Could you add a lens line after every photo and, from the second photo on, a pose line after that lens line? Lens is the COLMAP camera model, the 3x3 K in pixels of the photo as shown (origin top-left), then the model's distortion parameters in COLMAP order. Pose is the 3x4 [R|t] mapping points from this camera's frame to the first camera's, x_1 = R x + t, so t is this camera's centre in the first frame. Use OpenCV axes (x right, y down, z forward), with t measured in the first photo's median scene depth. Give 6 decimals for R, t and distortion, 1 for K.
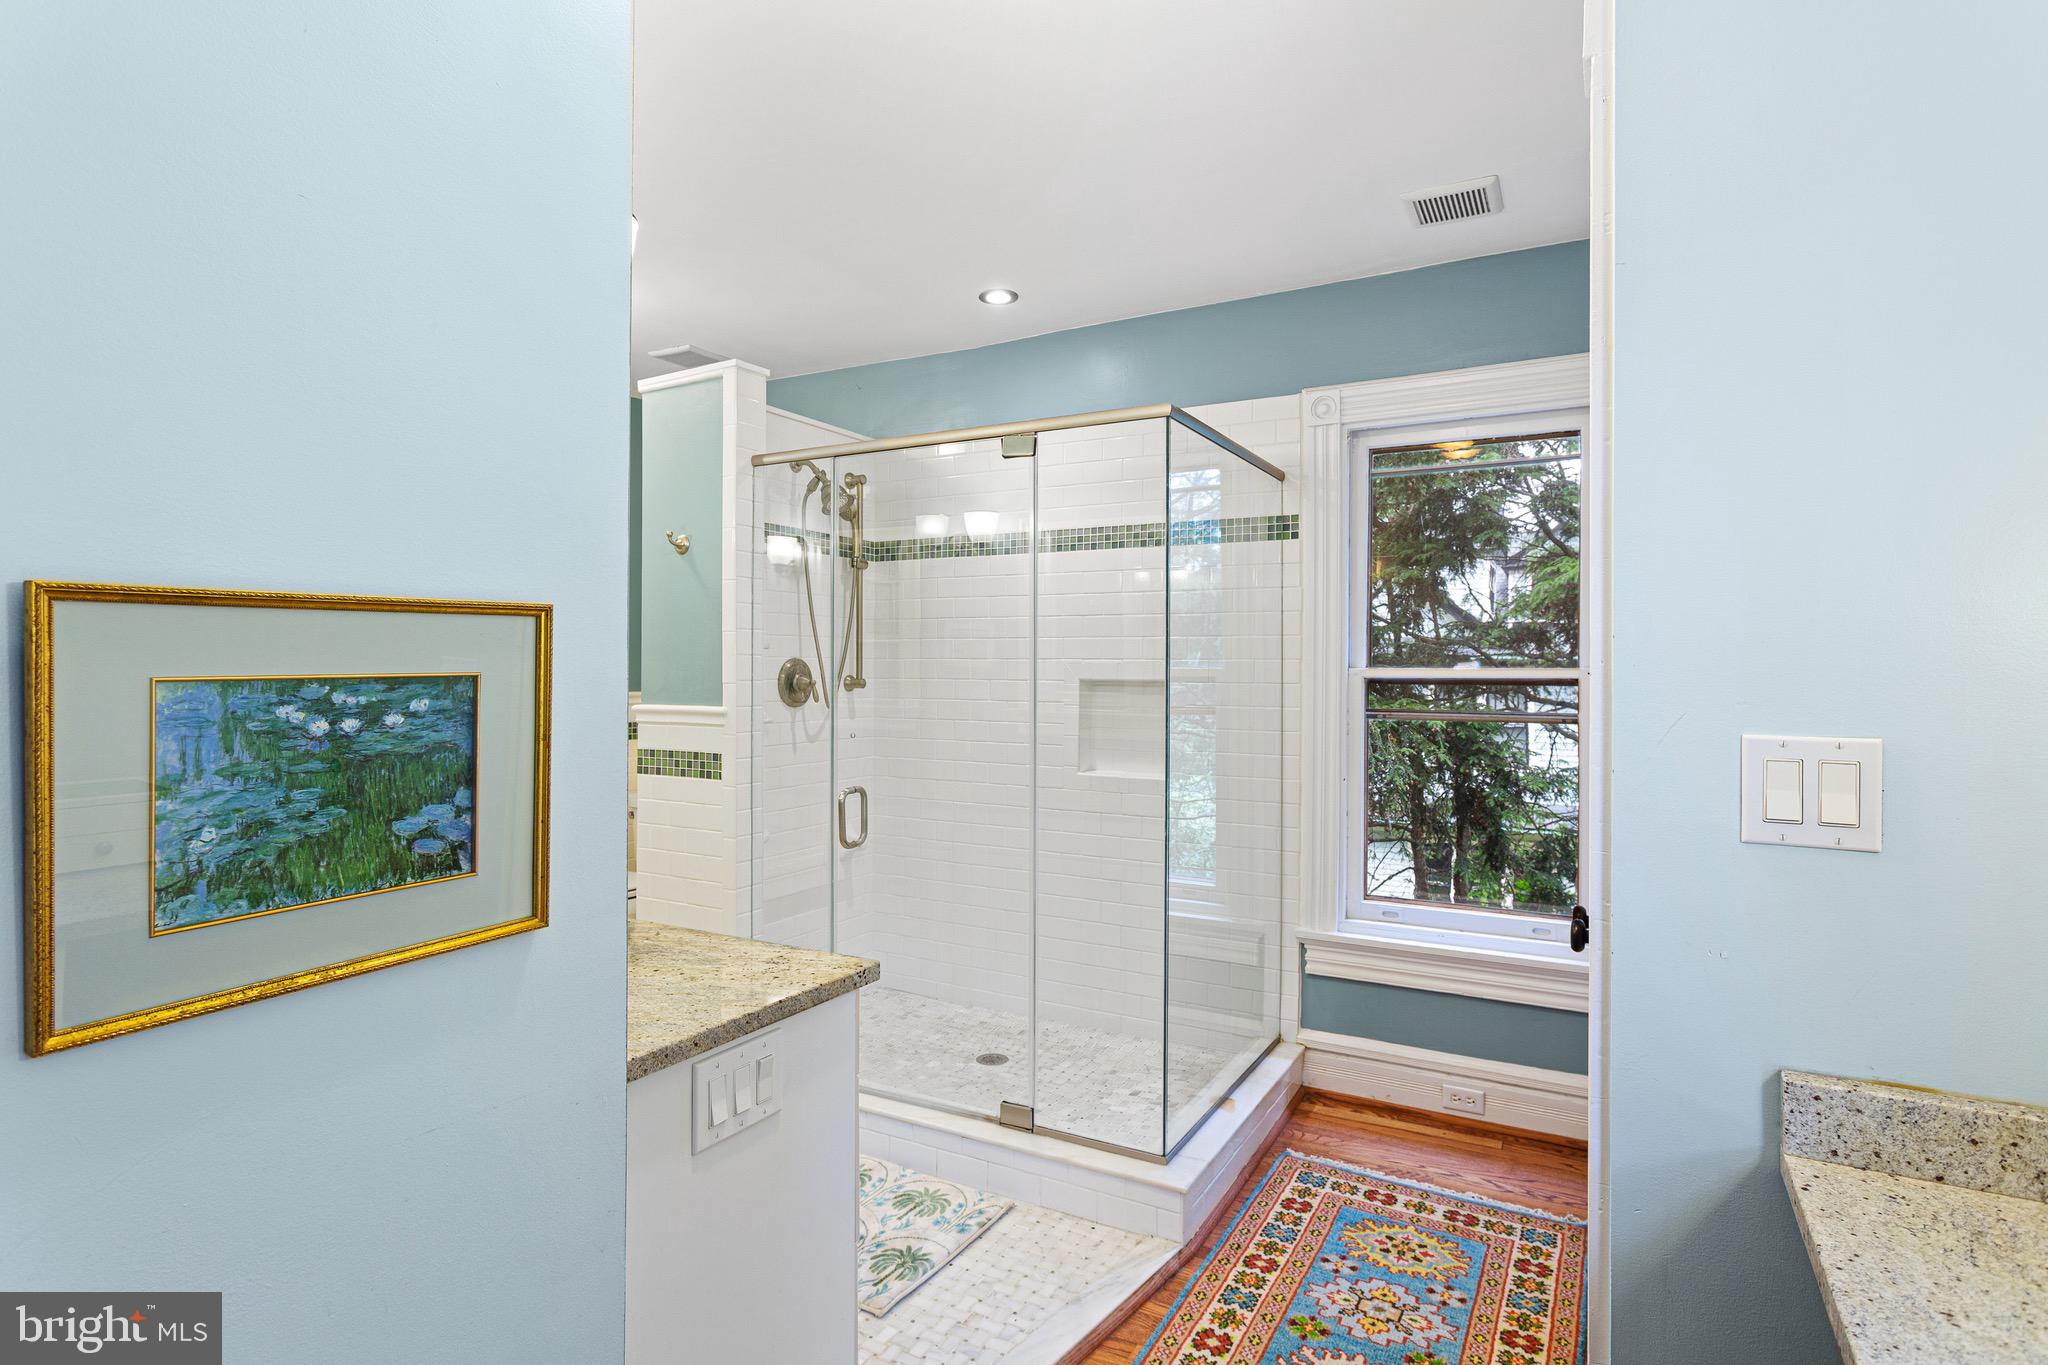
lens RADIAL K [[996.5, 0, 1020.4], [0, 996.5, 675.3], [0, 0, 1]] dist [-0.011199, 0.004001]
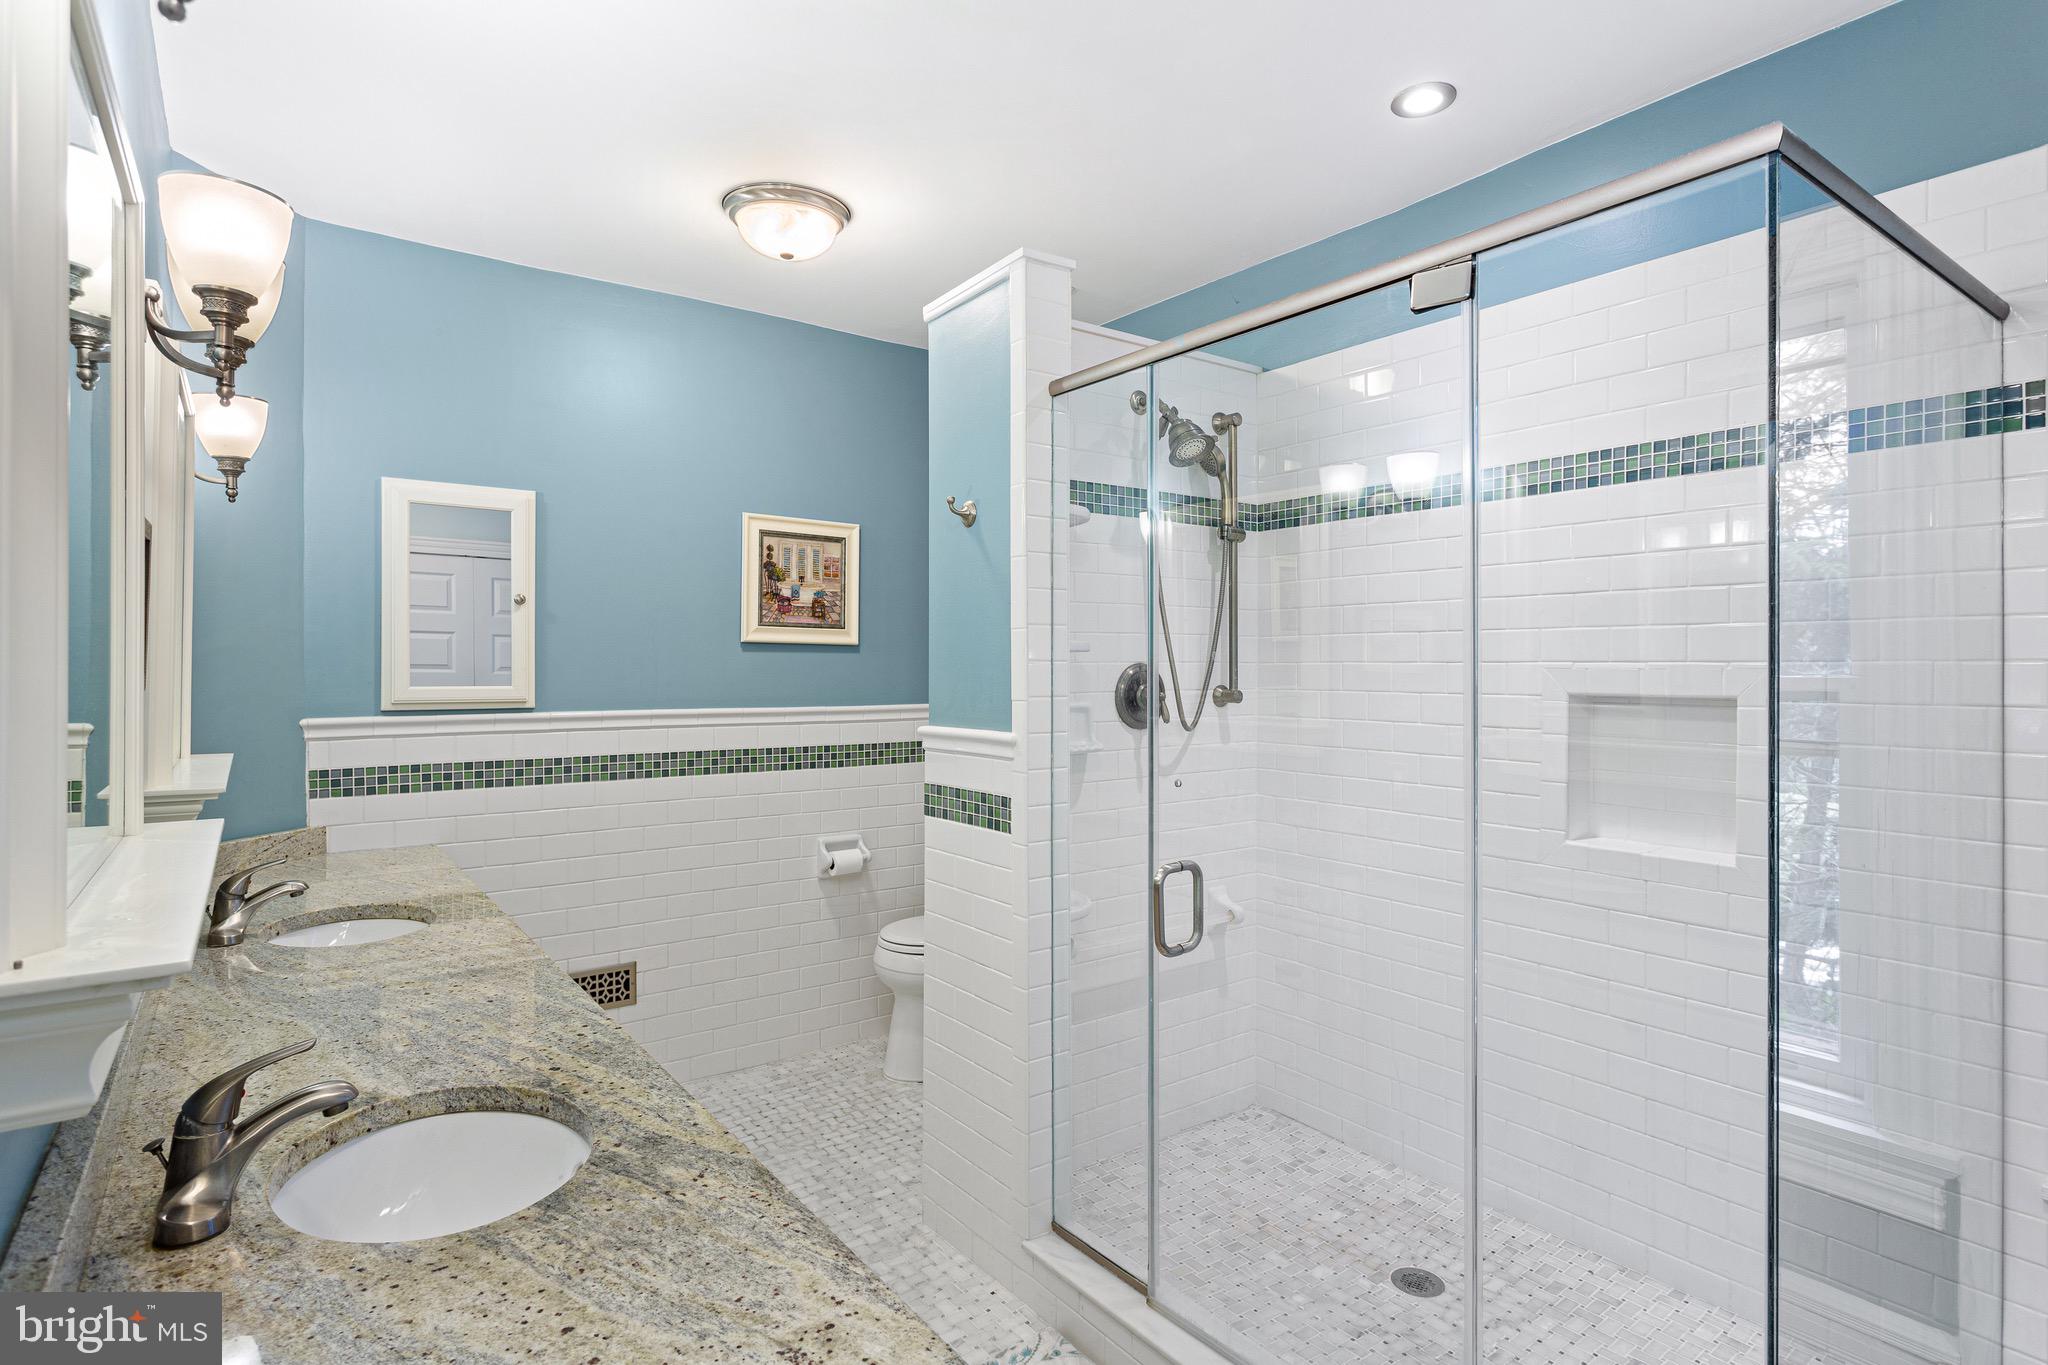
lens RADIAL K [[996.5, 0, 1040.5], [0, 996.5, 670.1], [0, 0, 1]] dist [-0.011199, 0.004001]
pose [[0.908362, -0.003467, -0.418171, 0.019192], [0.002045, 0.999991, -0.003849, -0.009588], [0.418181, 0.002641, 0.908360, 0.299251]]
